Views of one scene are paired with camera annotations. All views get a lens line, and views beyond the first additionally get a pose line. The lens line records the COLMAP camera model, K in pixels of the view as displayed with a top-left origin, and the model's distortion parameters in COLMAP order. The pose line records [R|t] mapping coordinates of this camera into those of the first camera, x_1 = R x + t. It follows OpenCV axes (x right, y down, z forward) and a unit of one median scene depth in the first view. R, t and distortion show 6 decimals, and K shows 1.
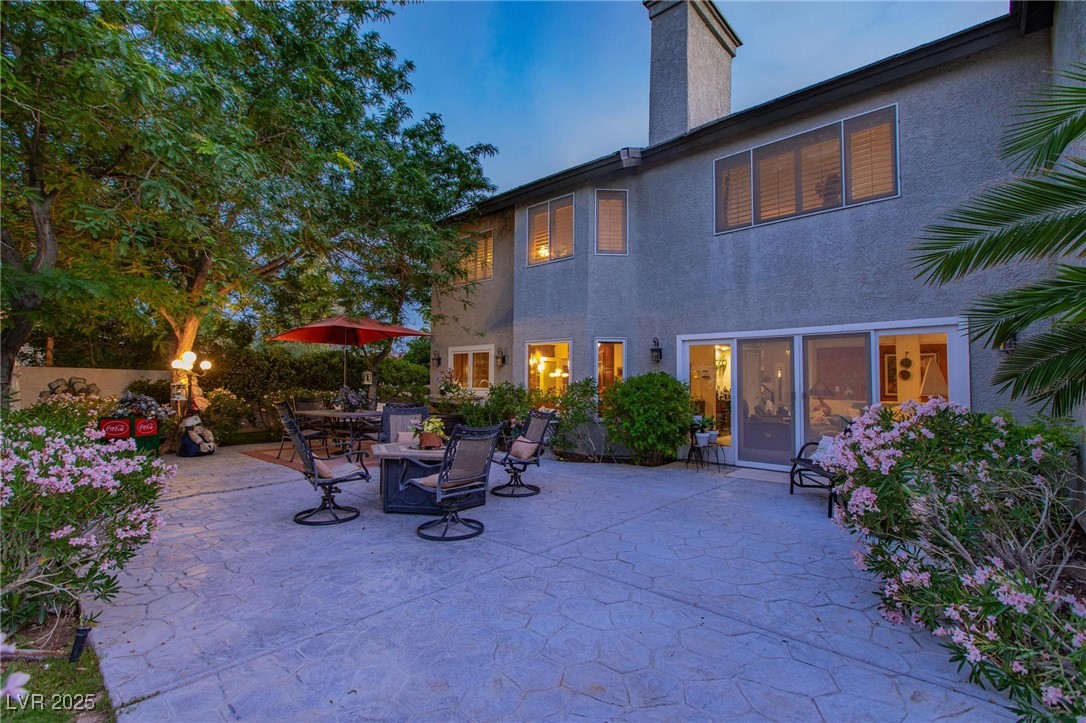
lens RADIAL K [[490.1, 0, 543.0], [0, 490.1, 361.5], [0, 0, 1]] dist [-0.008044, -0.001909]
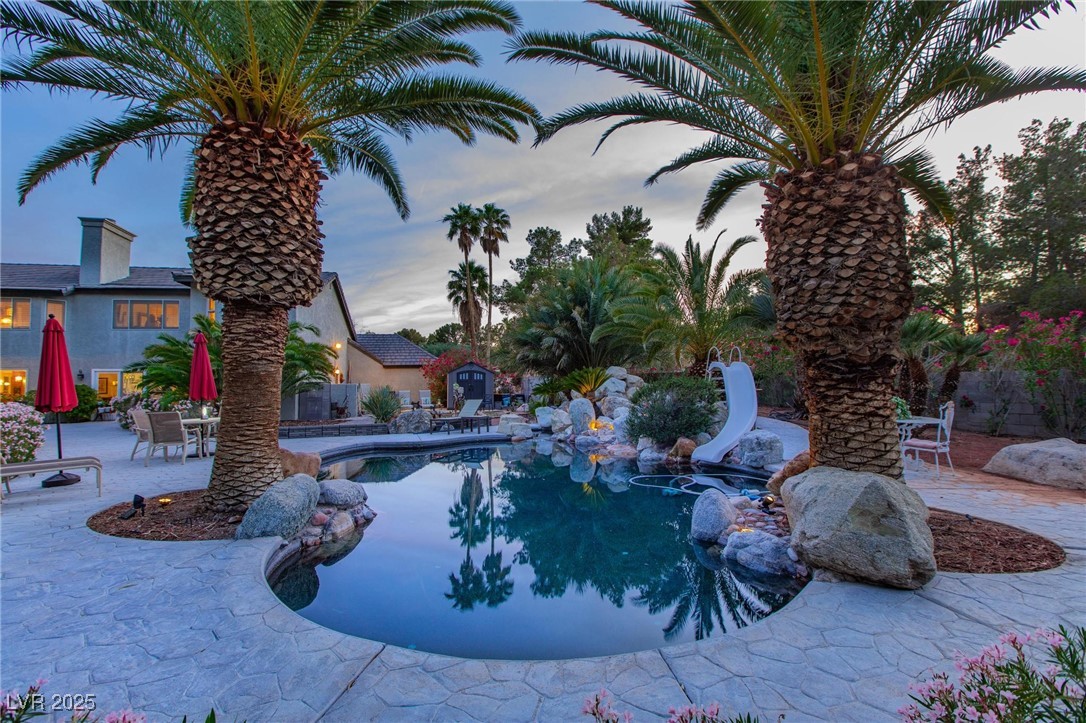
lens RADIAL K [[490.1, 0, 543.0], [0, 490.1, 361.5], [0, 0, 1]] dist [-0.008044, -0.001909]
pose [[0.580654, 0.015911, 0.813995, -0.371170], [-0.015651, 0.999842, -0.008380, -0.102156], [-0.814000, -0.007874, 0.580811, -2.124037]]
